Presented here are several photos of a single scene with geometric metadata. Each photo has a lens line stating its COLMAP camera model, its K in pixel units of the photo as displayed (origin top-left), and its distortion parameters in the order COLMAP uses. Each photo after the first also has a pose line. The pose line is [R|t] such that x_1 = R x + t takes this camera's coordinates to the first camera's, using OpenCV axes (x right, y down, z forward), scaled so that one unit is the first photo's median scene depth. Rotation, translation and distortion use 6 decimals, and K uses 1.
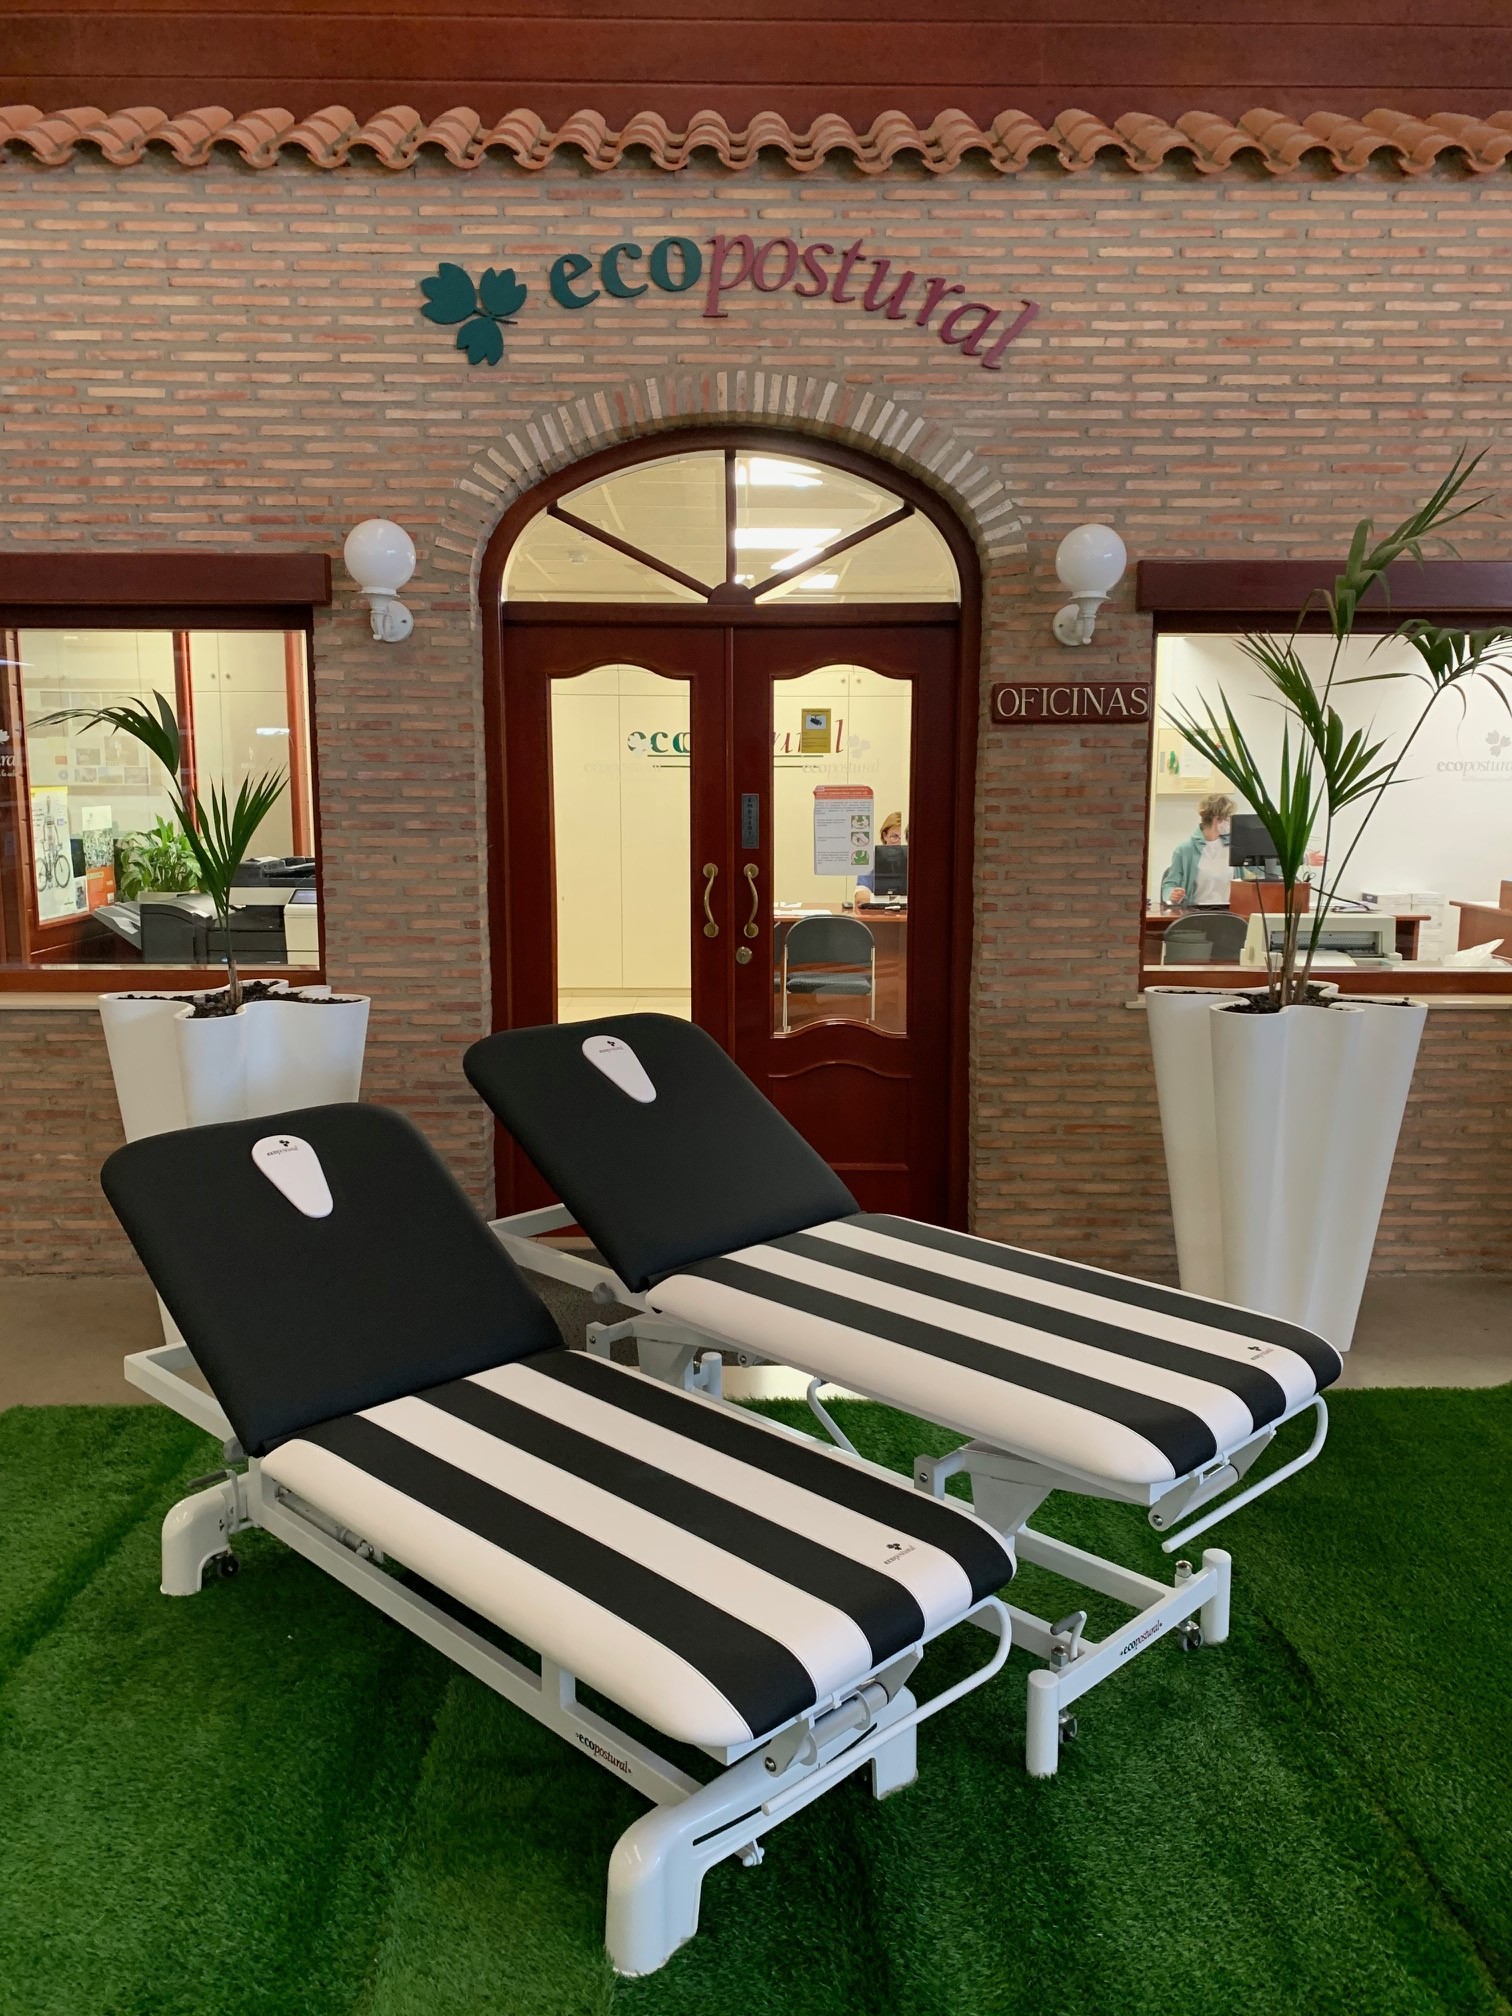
lens RADIAL K [[1544.4, 0, 757.7], [0, 1544.4, 997.1], [0, 0, 1]] dist [0.042322, -0.003695]
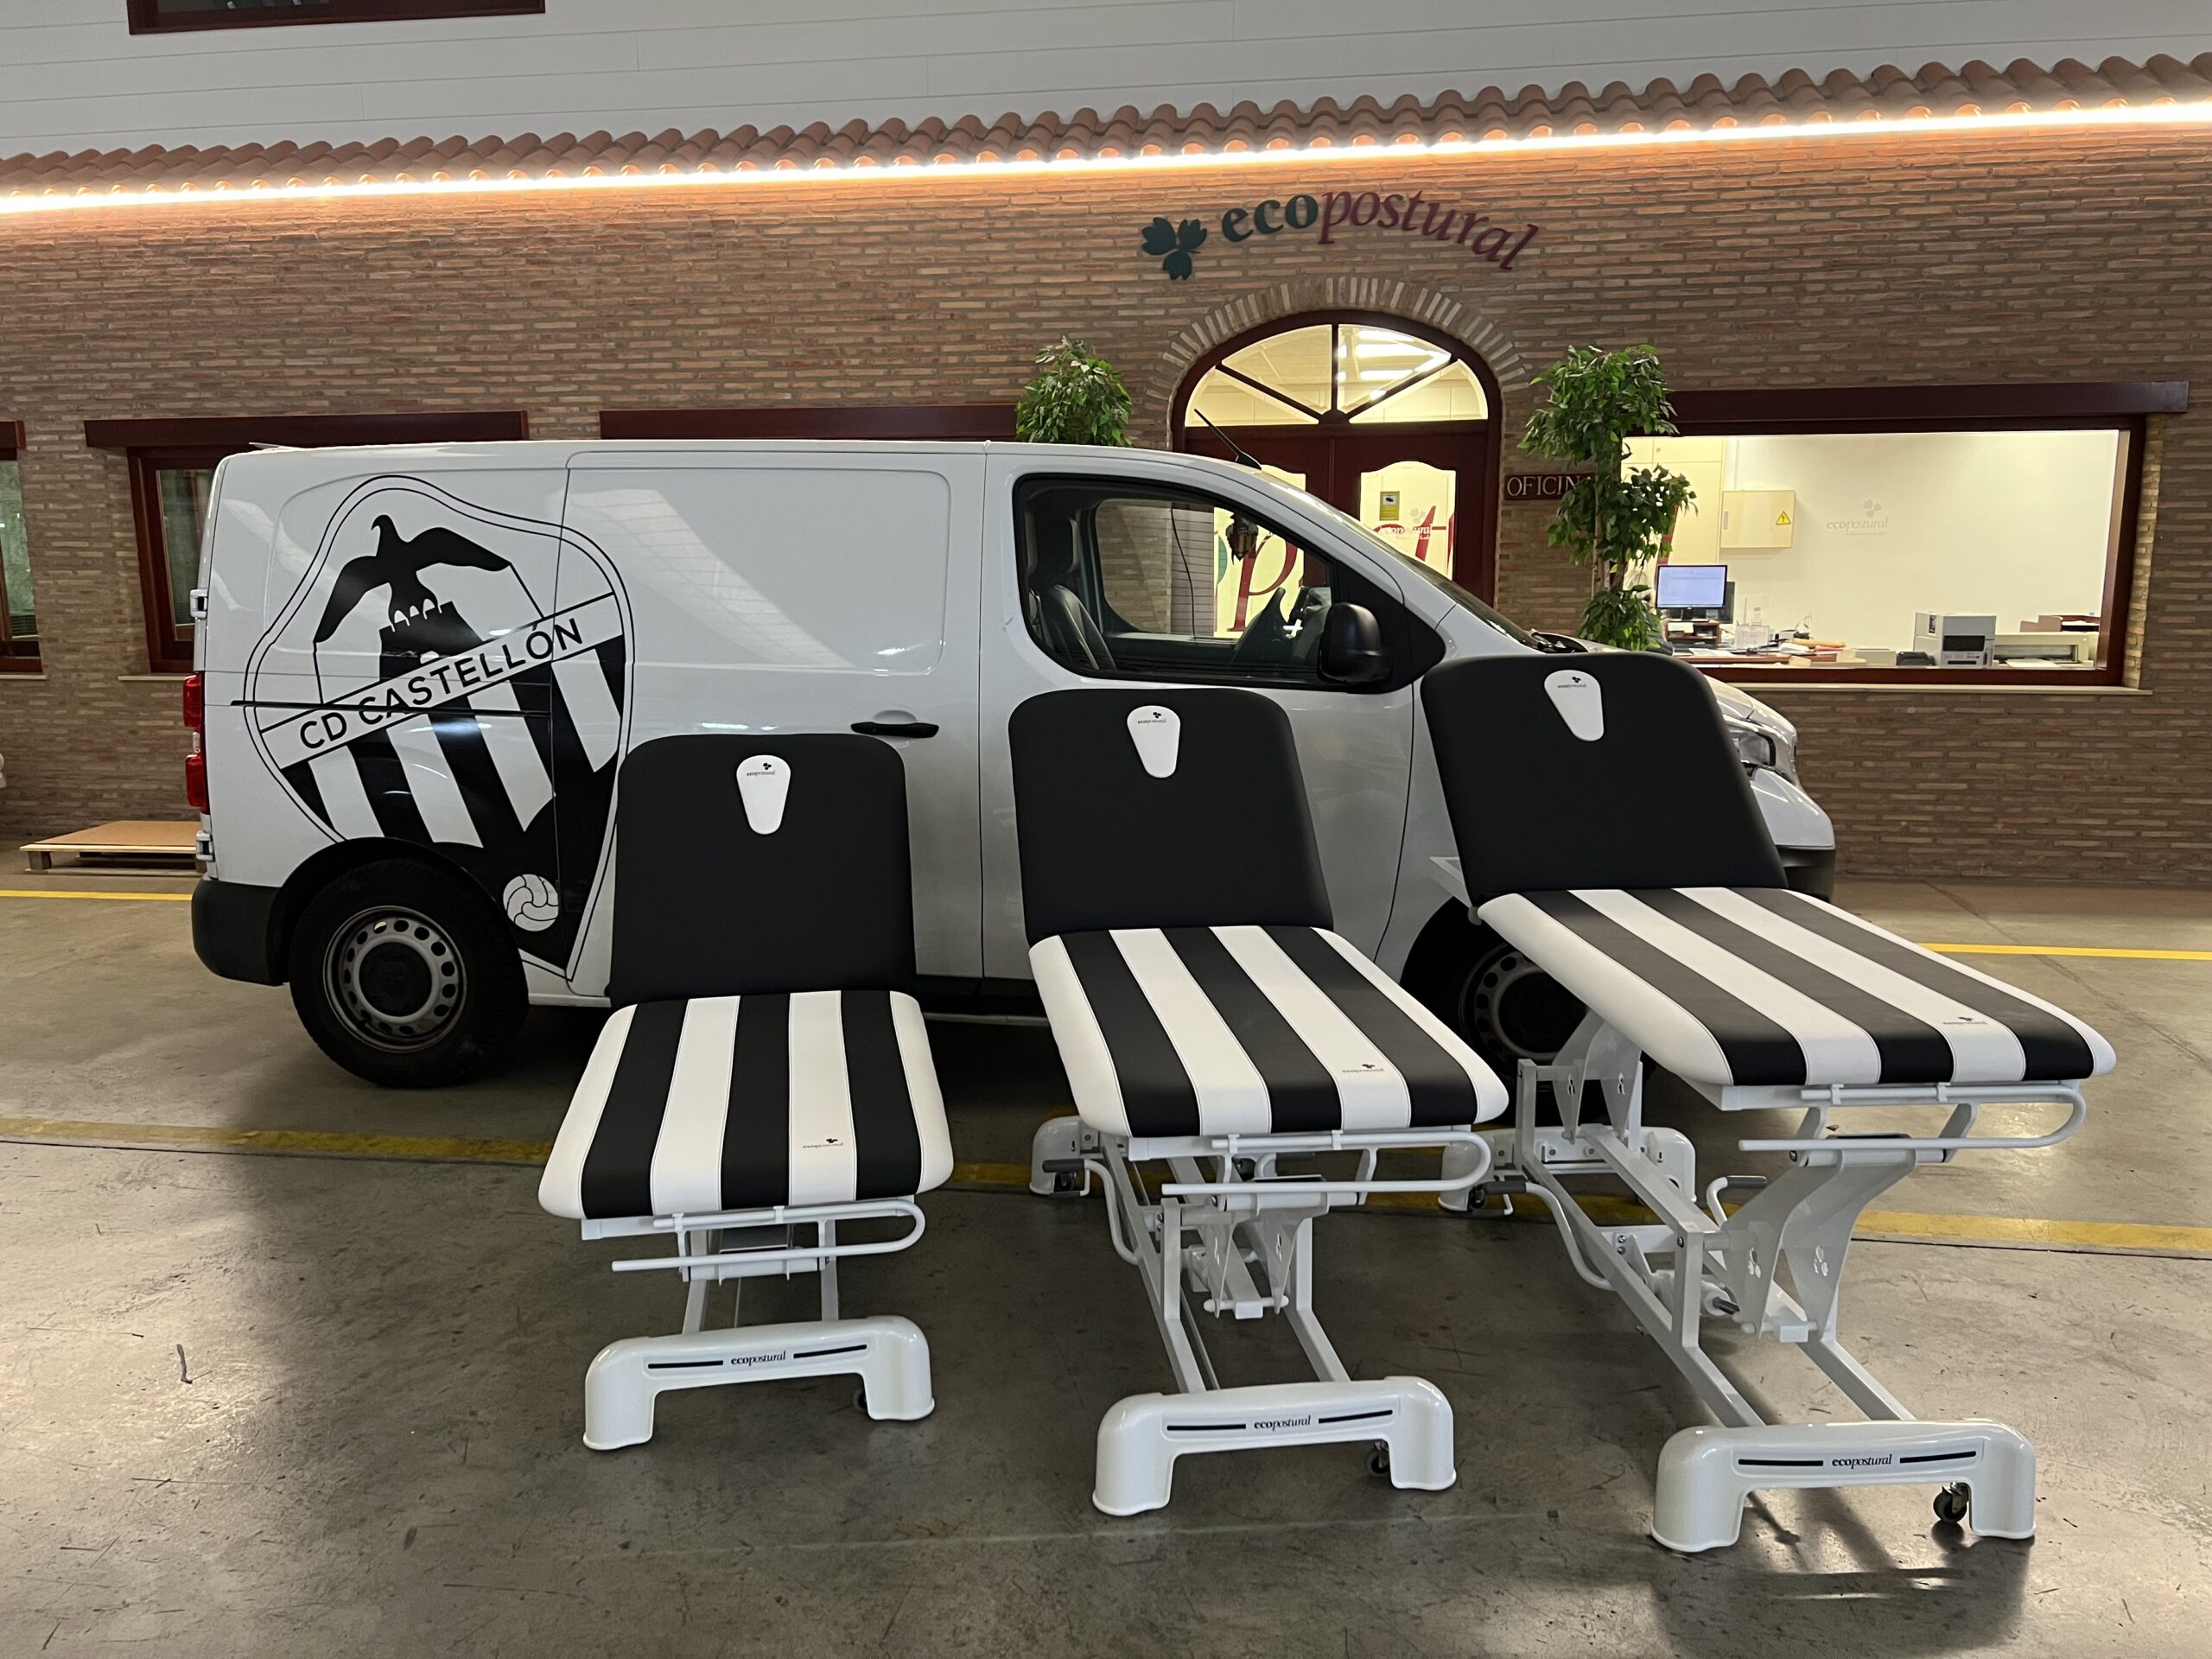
lens RADIAL K [[1675.2, 0, 1118.7], [0, 1675.2, 838.4], [0, 0, 1]] dist [0.062898, -0.004850]
pose [[0.987300, 0.019414, -0.157676, 0.046170], [-0.013986, 0.999273, 0.035464, 0.105293], [0.158250, -0.032808, 0.986854, -0.731689]]
